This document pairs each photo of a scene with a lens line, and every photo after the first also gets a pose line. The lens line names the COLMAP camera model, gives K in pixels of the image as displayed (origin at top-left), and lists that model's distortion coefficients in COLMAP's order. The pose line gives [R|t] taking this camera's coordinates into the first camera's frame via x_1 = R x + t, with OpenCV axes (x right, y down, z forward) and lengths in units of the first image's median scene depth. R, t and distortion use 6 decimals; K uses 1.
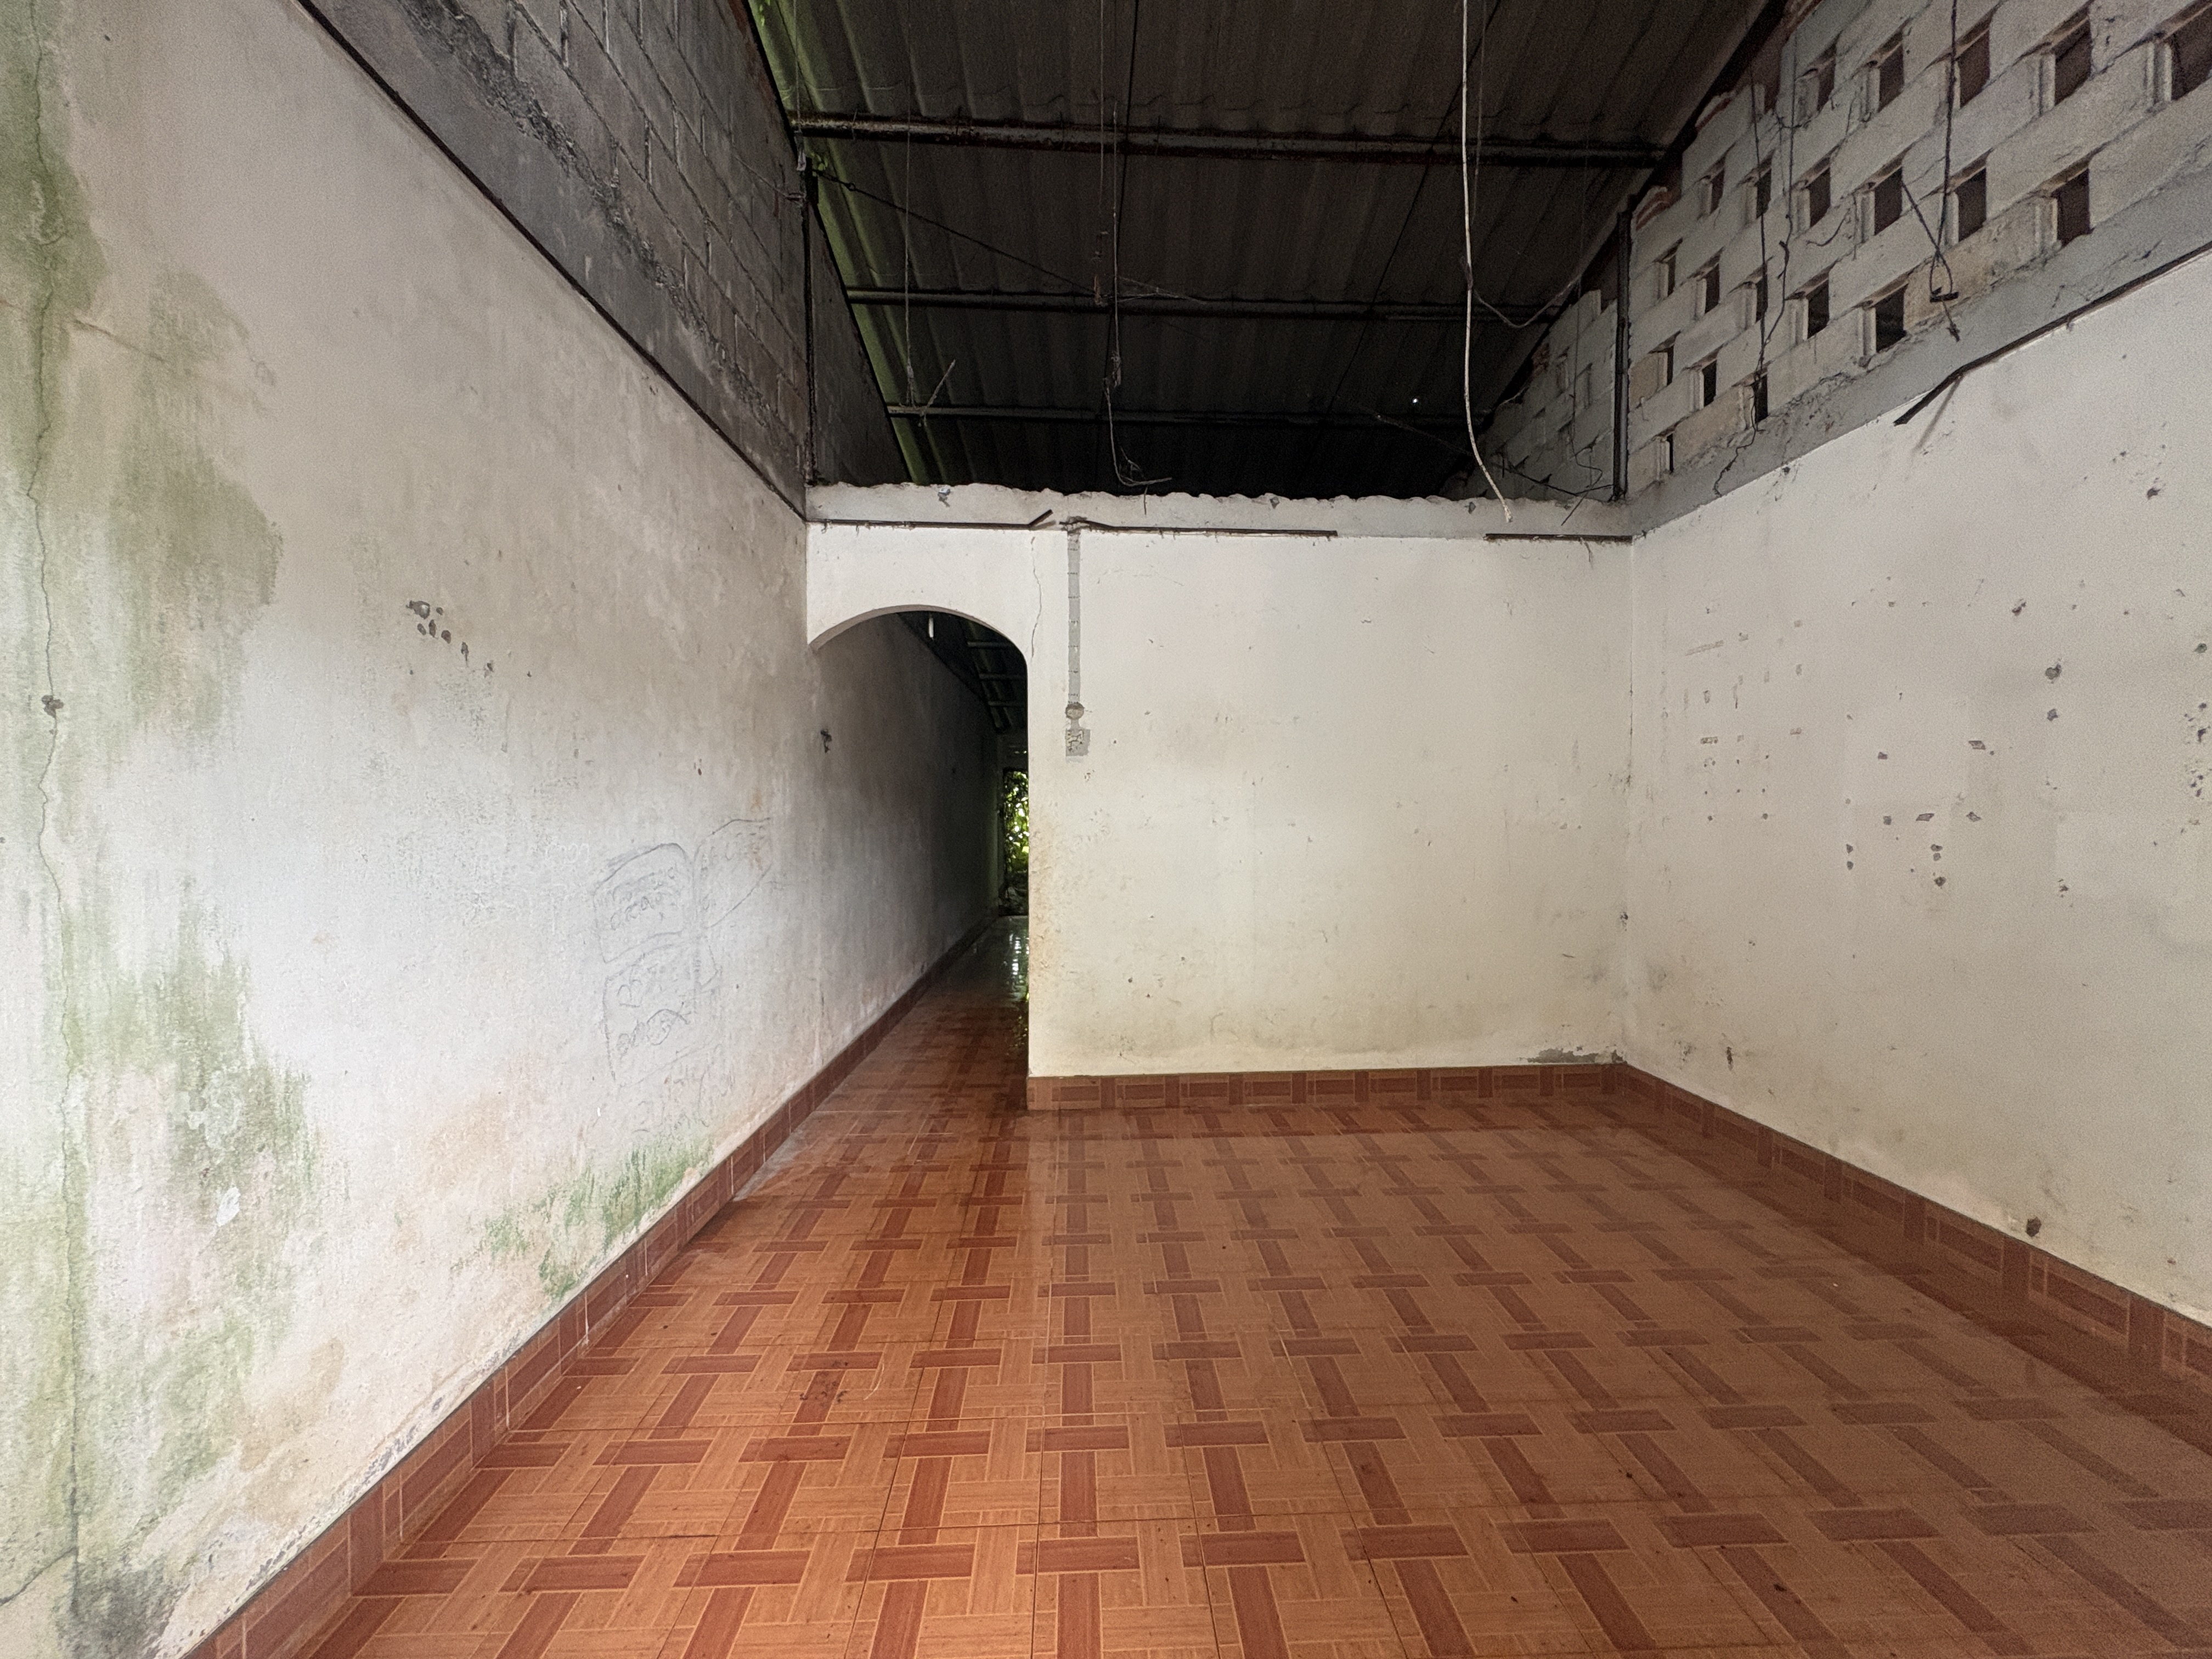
lens RADIAL K [[871.2, 0, 1119.5], [0, 871.2, 829.7], [0, 0, 1]] dist [-0.001484, -0.000492]
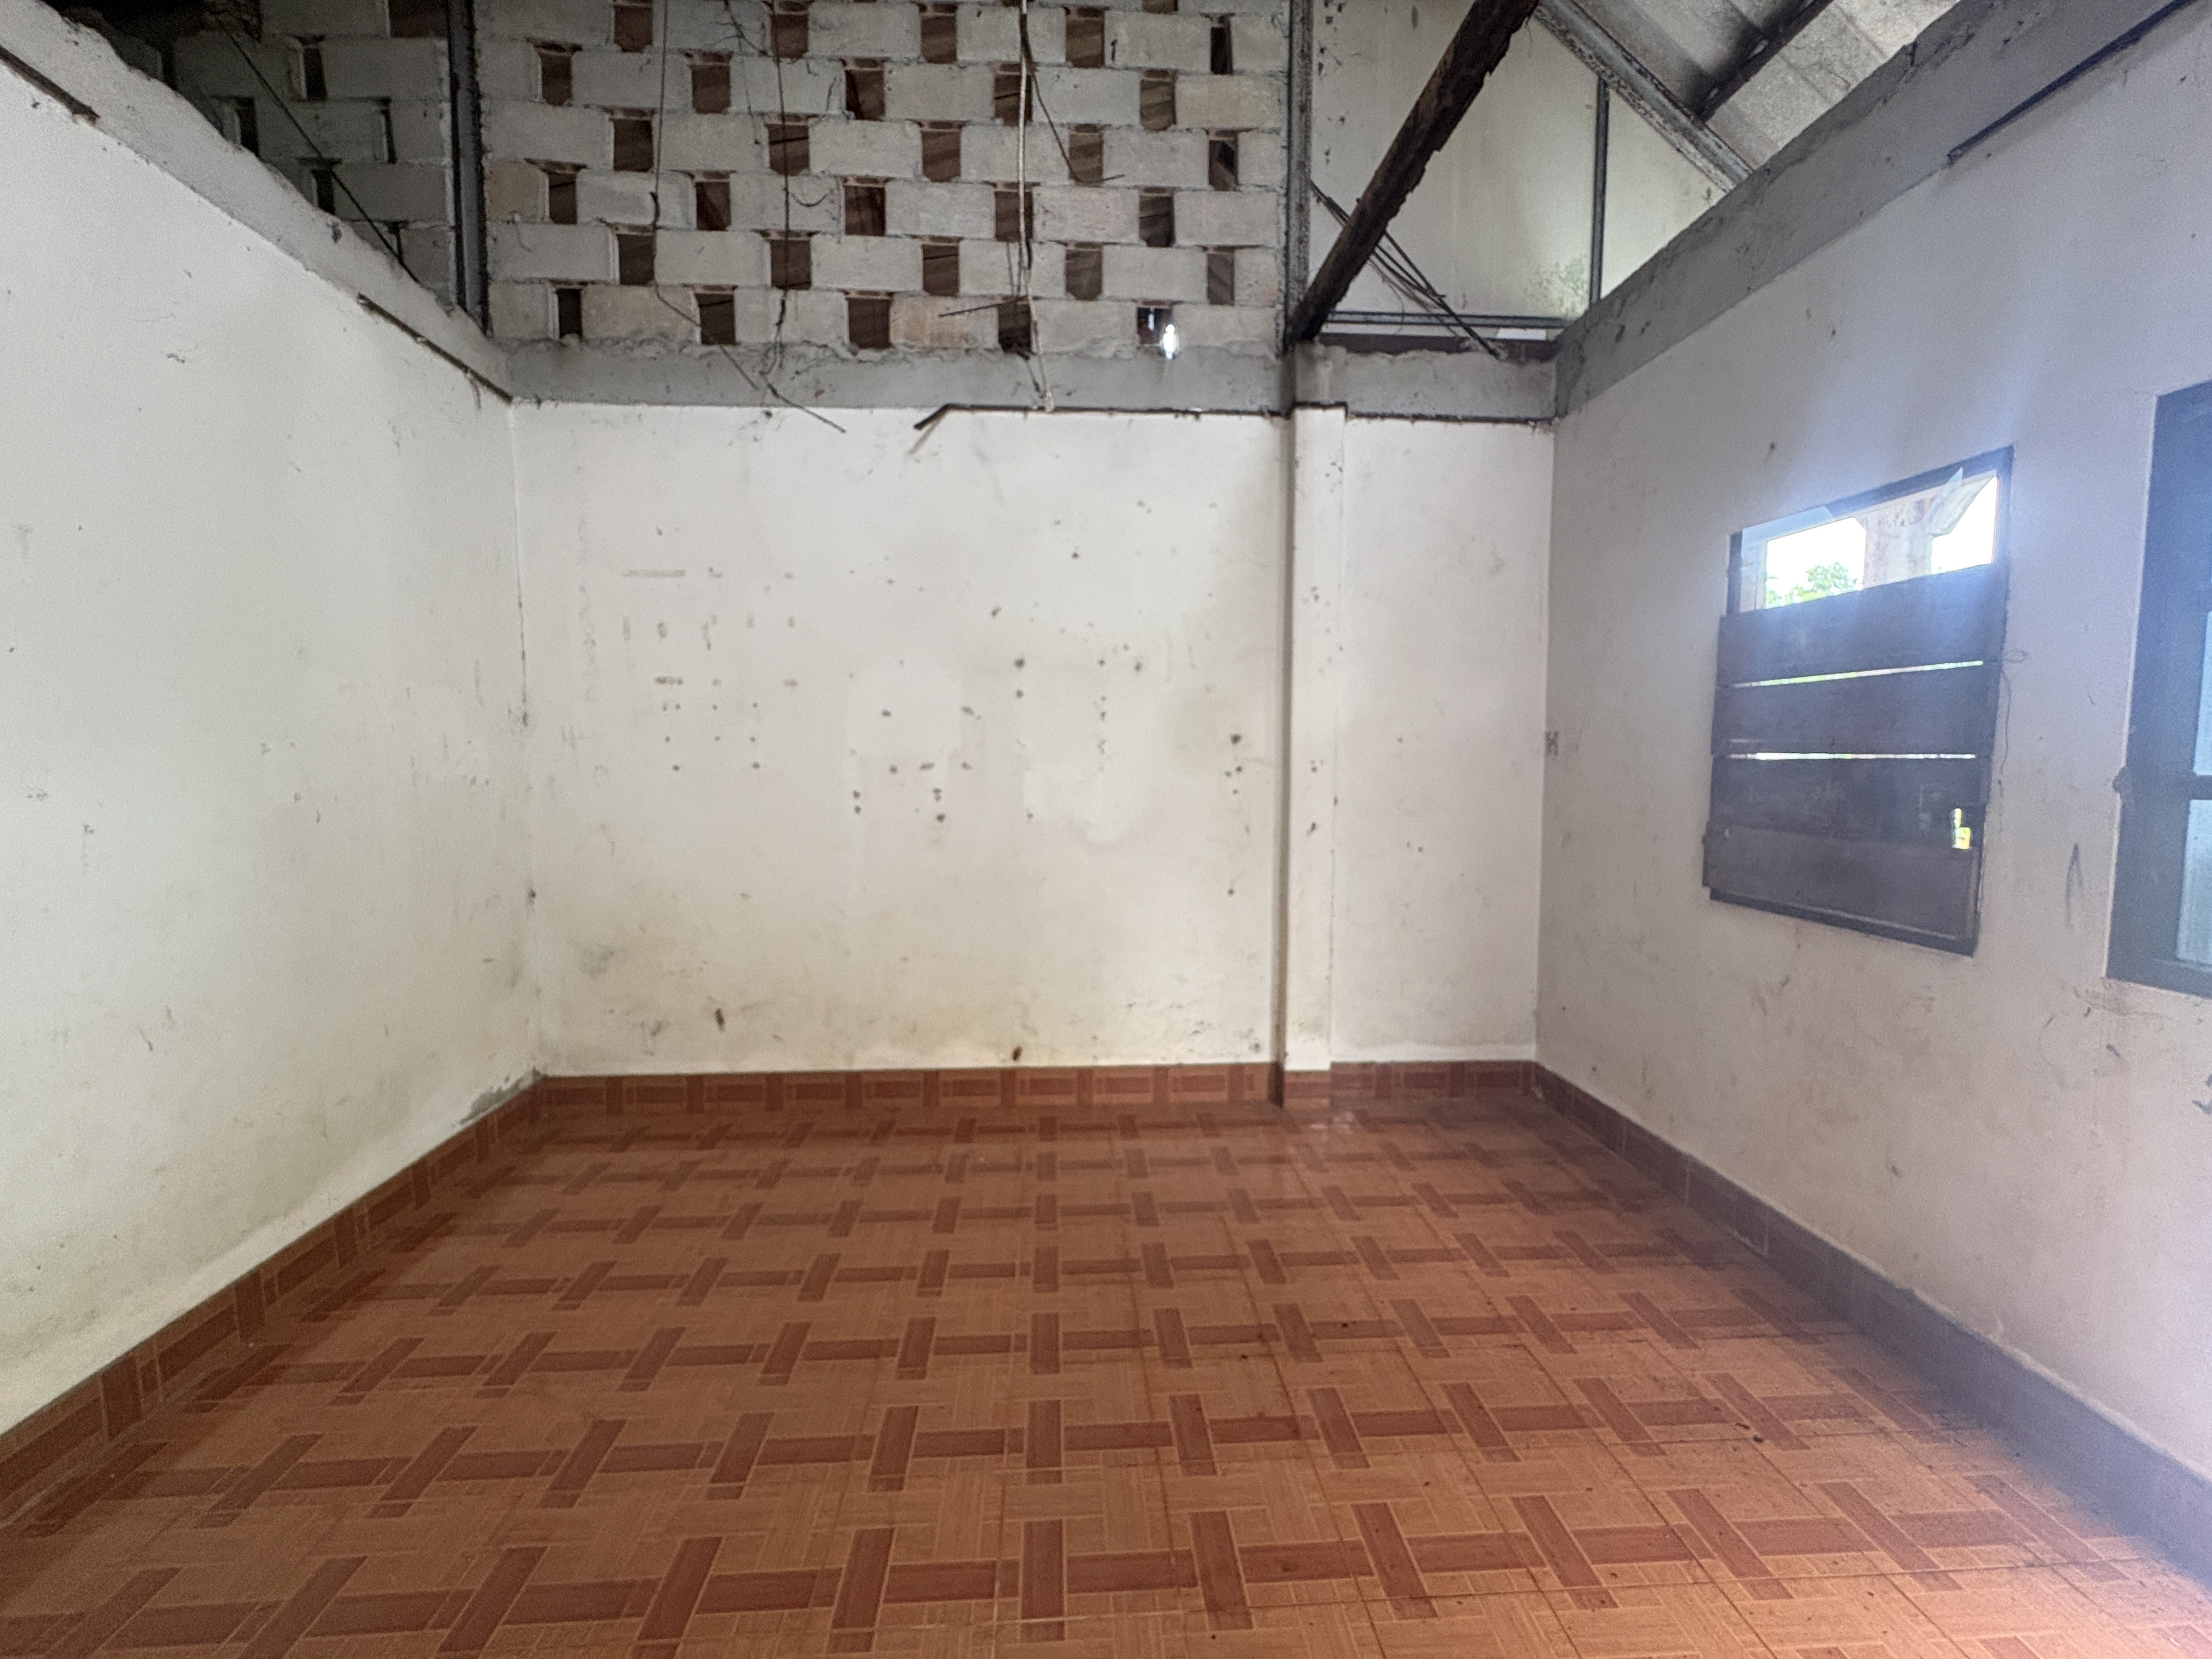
lens RADIAL K [[883.1, 0, 1106.1], [0, 883.1, 825.8], [0, 0, 1]] dist [-0.000006, -0.000405]
pose [[-0.006821, -0.078723, 0.996873, -0.248905], [0.015185, 0.996773, 0.078819, -0.019341], [-0.999861, 0.015675, -0.005604, 0.579642]]
